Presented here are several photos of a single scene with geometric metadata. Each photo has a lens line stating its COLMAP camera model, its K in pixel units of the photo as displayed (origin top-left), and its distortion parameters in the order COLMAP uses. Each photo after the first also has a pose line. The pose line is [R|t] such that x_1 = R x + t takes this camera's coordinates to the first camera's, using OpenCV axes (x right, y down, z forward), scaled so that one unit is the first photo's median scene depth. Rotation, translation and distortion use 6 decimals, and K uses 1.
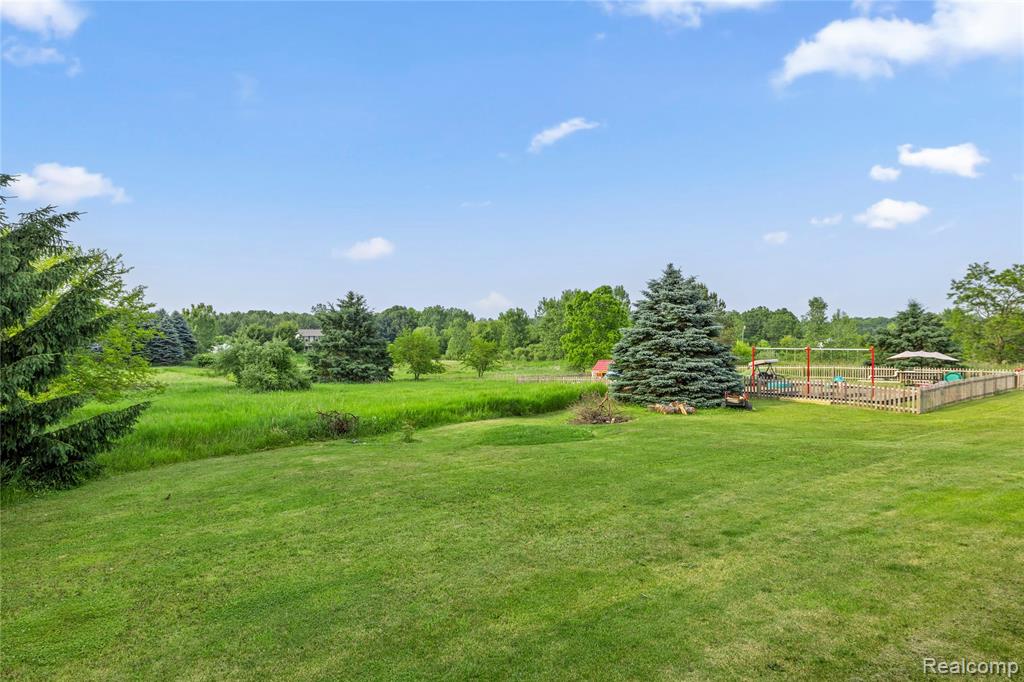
lens RADIAL K [[569.6, 0, 514.8], [0, 569.6, 339.1], [0, 0, 1]] dist [0.008557, 0.001156]
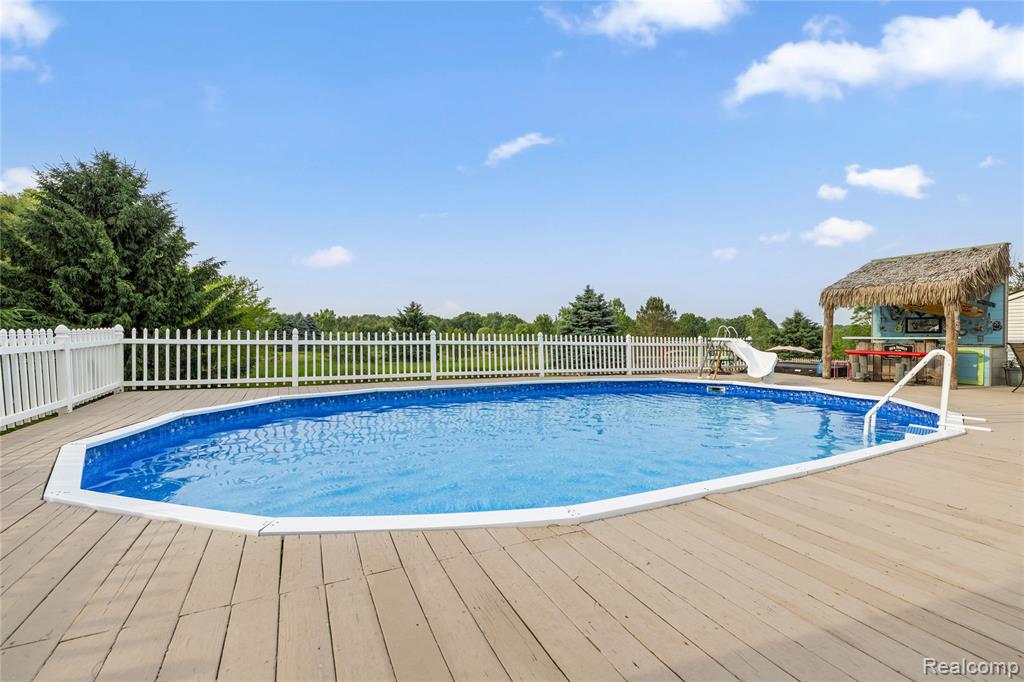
lens RADIAL K [[438.8, 0, 518.8], [0, 438.8, 341.1], [0, 0, 1]] dist [0.011879, -0.001206]
pose [[0.993901, 0.015780, -0.109144, 0.219618], [-0.015155, 0.999864, 0.006550, 0.015919], [0.109232, -0.004856, 0.994004, -0.215911]]
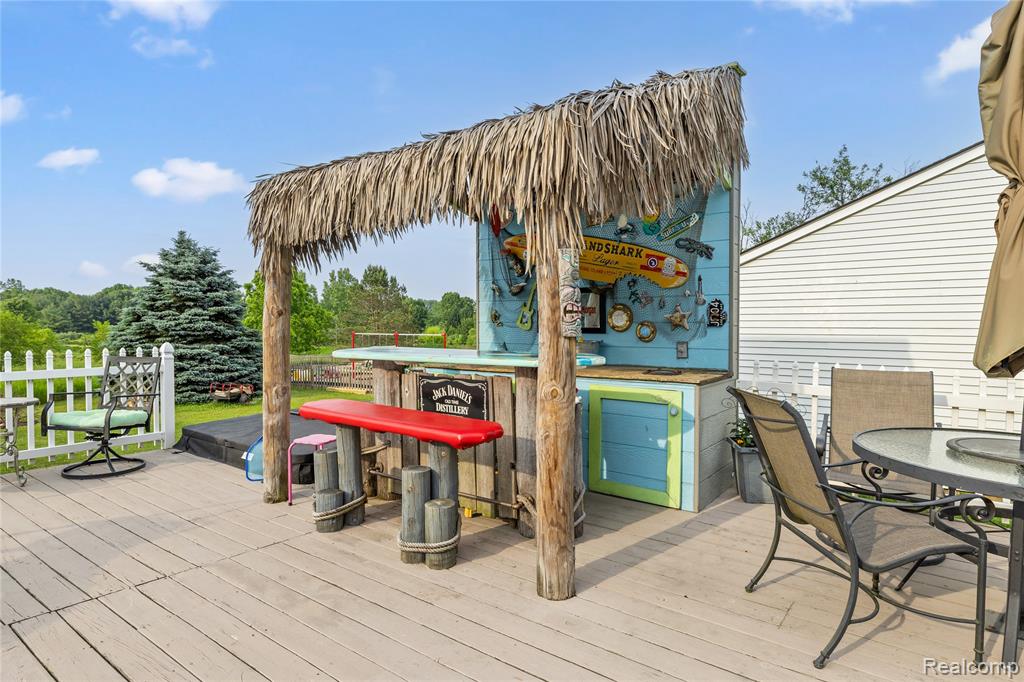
lens RADIAL K [[569.6, 0, 514.1], [0, 569.6, 343.5], [0, 0, 1]] dist [0.008557, 0.001156]
pose [[0.943544, -0.002960, 0.331234, 0.456922], [-0.007054, 0.999554, 0.029024, 0.004305], [-0.331172, -0.029722, 0.943102, 0.049860]]
